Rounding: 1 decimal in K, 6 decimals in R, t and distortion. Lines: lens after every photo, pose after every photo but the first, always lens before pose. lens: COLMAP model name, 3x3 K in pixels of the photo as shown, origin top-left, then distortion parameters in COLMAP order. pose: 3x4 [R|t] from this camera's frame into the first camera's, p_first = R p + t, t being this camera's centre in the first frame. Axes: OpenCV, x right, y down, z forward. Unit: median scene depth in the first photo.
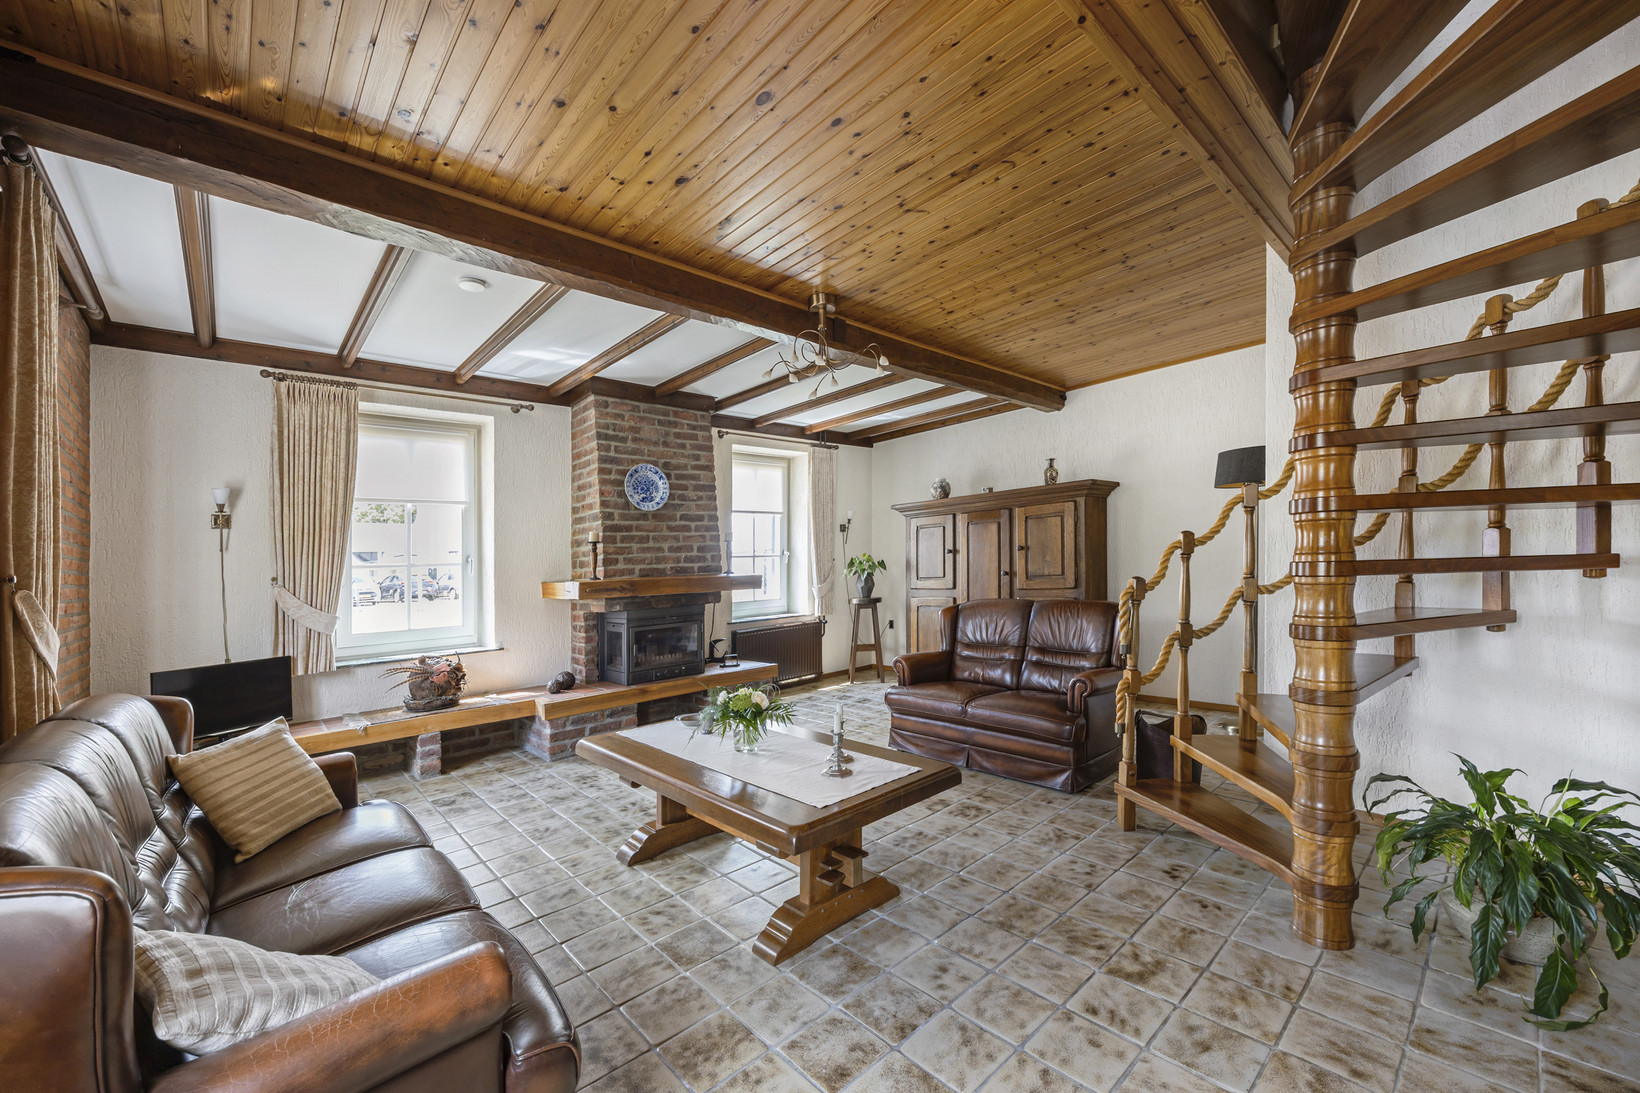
lens RADIAL K [[646.0, 0, 811.8], [0, 646.0, 585.3], [0, 0, 1]] dist [0.001298, -0.000016]
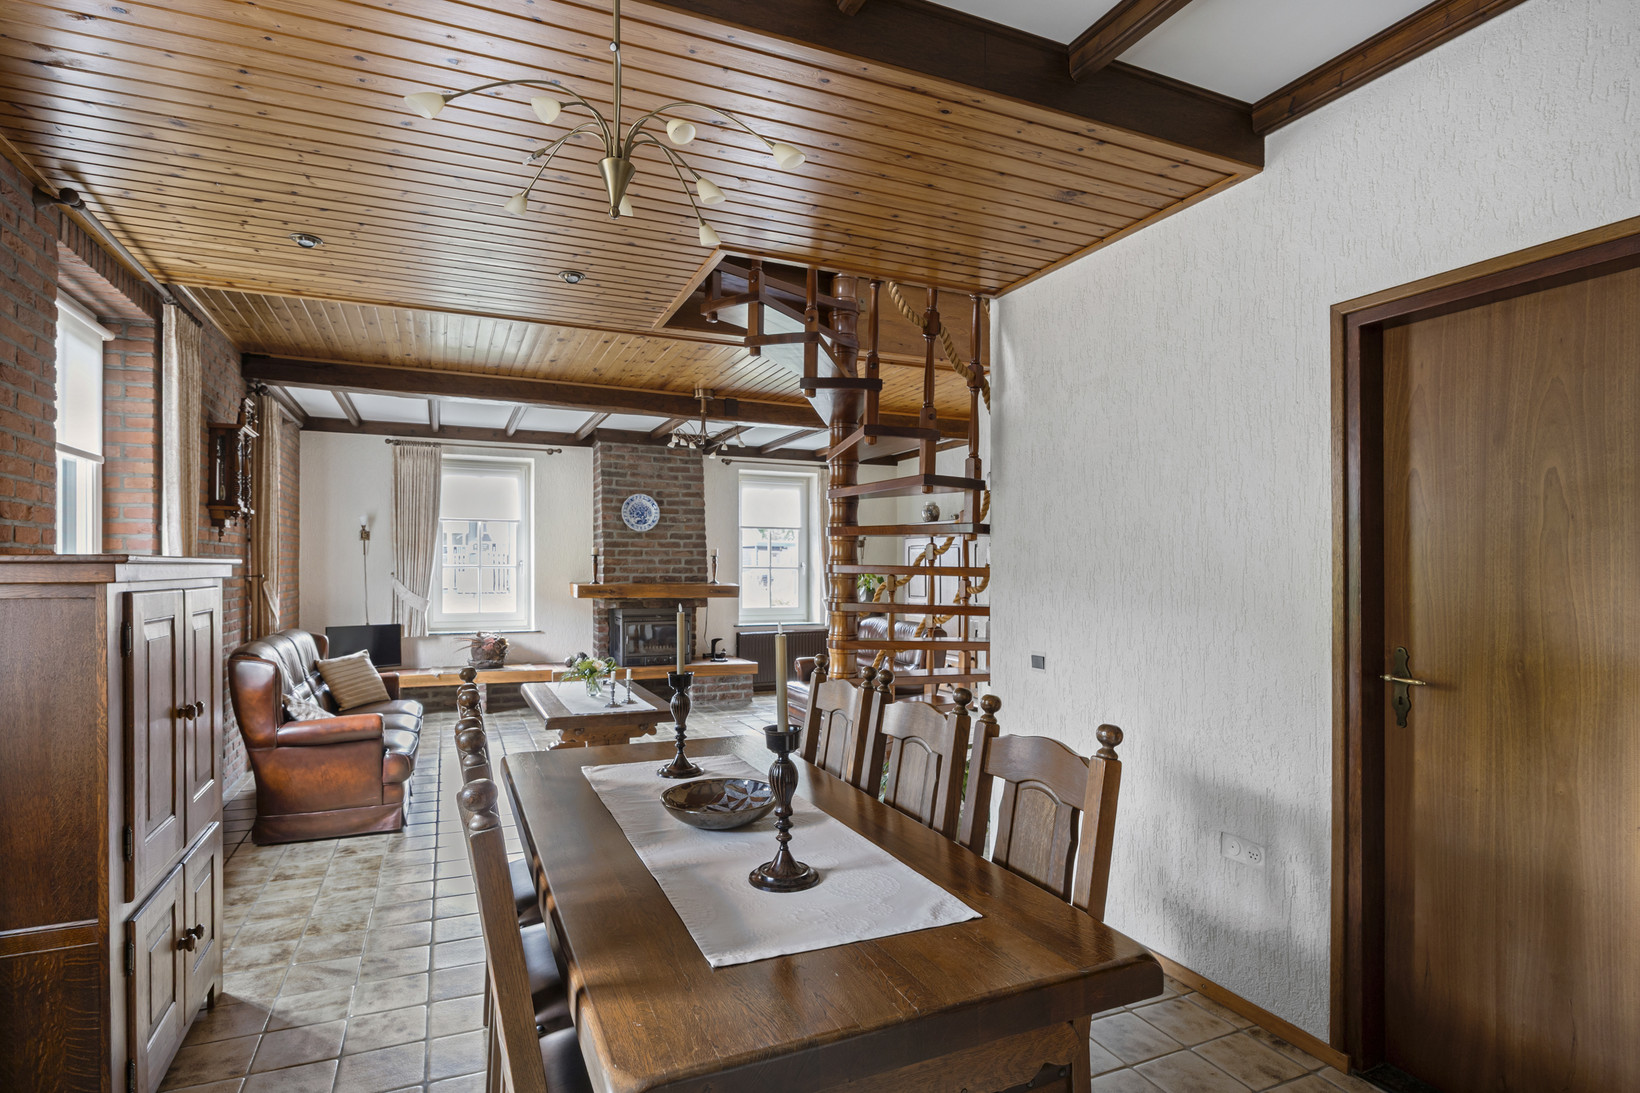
lens RADIAL K [[848.4, 0, 820.5], [0, 848.4, 640.2], [0, 0, 1]] dist [0.001833, 0.000838]
pose [[0.948541, 0.073451, -0.308018, 0.611107], [-0.054089, 0.996013, 0.070943, -0.039273], [0.312001, -0.050632, 0.948732, -0.482140]]
